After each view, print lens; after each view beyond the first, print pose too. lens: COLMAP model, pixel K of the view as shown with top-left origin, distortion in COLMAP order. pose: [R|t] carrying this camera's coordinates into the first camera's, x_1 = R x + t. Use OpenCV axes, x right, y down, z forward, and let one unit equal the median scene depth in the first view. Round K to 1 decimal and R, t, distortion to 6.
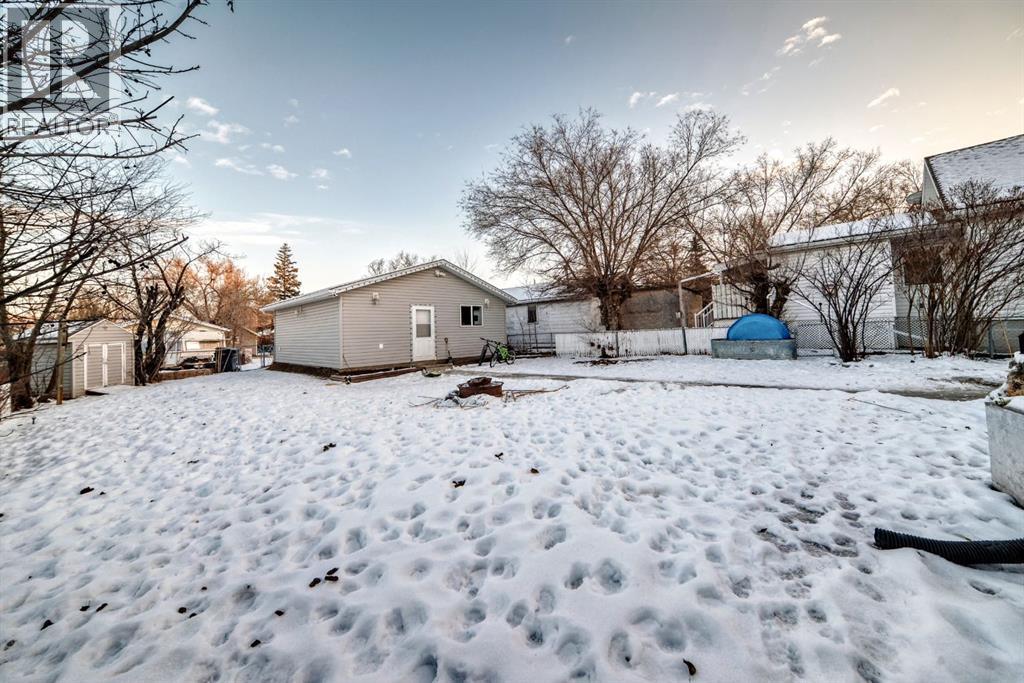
lens RADIAL K [[405.0, 0, 515.3], [0, 405.0, 333.4], [0, 0, 1]] dist [-0.001521, -0.000046]
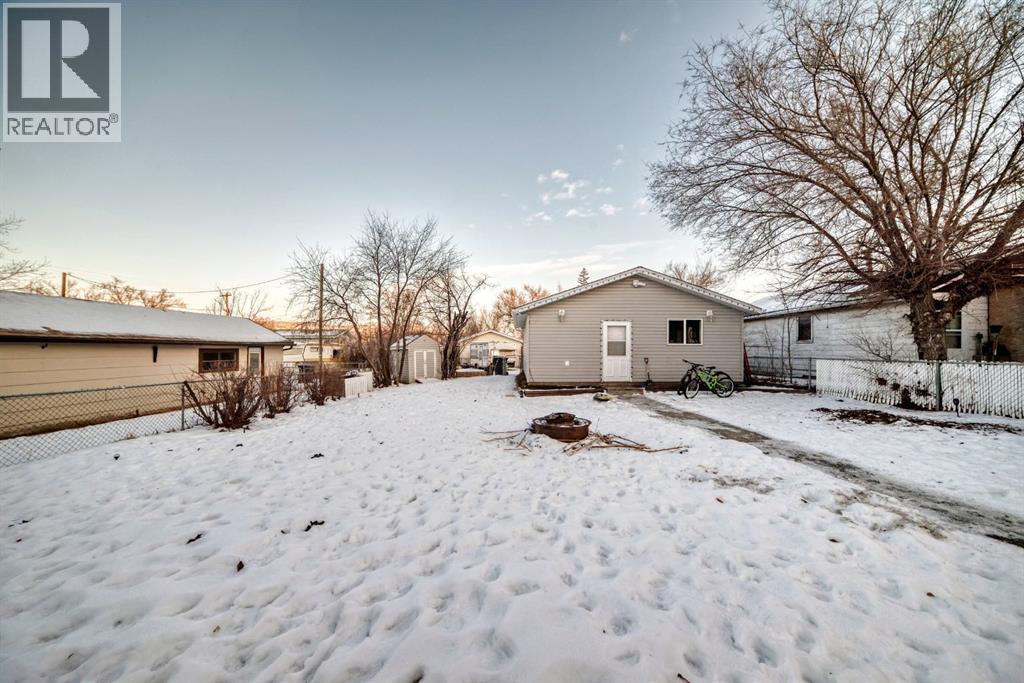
lens RADIAL K [[364.8, 0, 505.1], [0, 364.8, 351.5], [0, 0, 1]] dist [-0.023542, 0.003882]
pose [[0.664502, 0.038614, -0.746288, 0.213199], [-0.021253, 0.999237, 0.032778, -0.021181], [0.746984, -0.005920, 0.664816, 0.260974]]
